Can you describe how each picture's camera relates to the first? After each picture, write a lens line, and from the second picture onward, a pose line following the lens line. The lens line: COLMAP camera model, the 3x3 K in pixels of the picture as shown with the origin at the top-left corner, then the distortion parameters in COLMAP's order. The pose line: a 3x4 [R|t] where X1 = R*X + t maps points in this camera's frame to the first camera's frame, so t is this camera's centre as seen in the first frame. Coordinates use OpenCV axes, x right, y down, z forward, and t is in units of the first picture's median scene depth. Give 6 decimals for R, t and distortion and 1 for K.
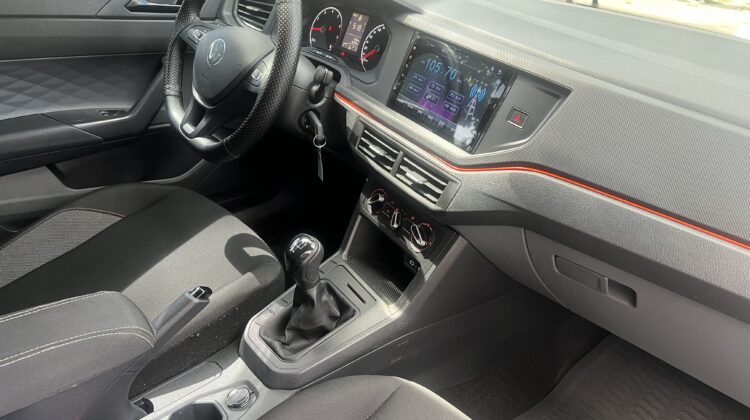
lens RADIAL K [[562.9, 0, 373.0], [0, 562.9, 222.2], [0, 0, 1]] dist [0.055015, -0.075343]
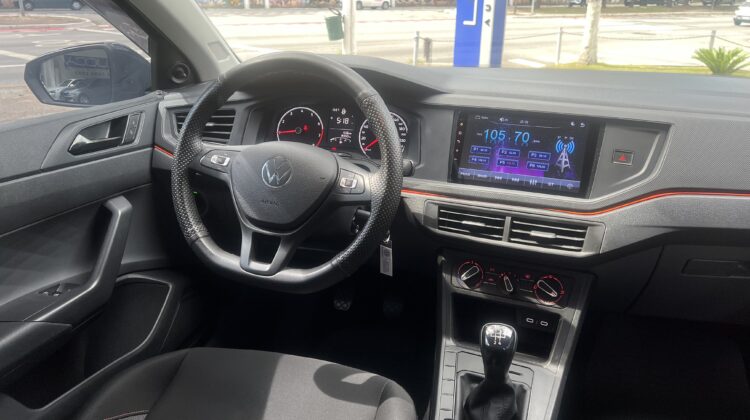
lens RADIAL K [[564.9, 0, 375.0], [0, 564.9, 210.0], [0, 0, 1]] dist [0.058477, -0.063071]
pose [[0.831665, -0.259635, 0.490839, -0.620406], [0.332389, 0.940865, -0.065509, -0.141695], [-0.444805, 0.217631, 0.868784, 0.190264]]
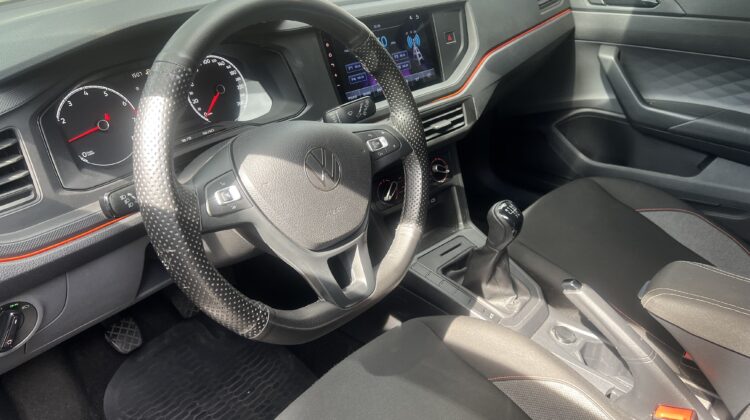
lens RADIAL K [[564.9, 0, 375.0], [0, 564.9, 210.0], [0, 0, 1]] dist [0.058477, -0.063071]
pose [[-0.144103, -0.577475, 0.803590, -0.845829], [0.485221, 0.666507, 0.565977, -0.617611], [-0.862435, 0.471478, 0.184157, 0.887927]]
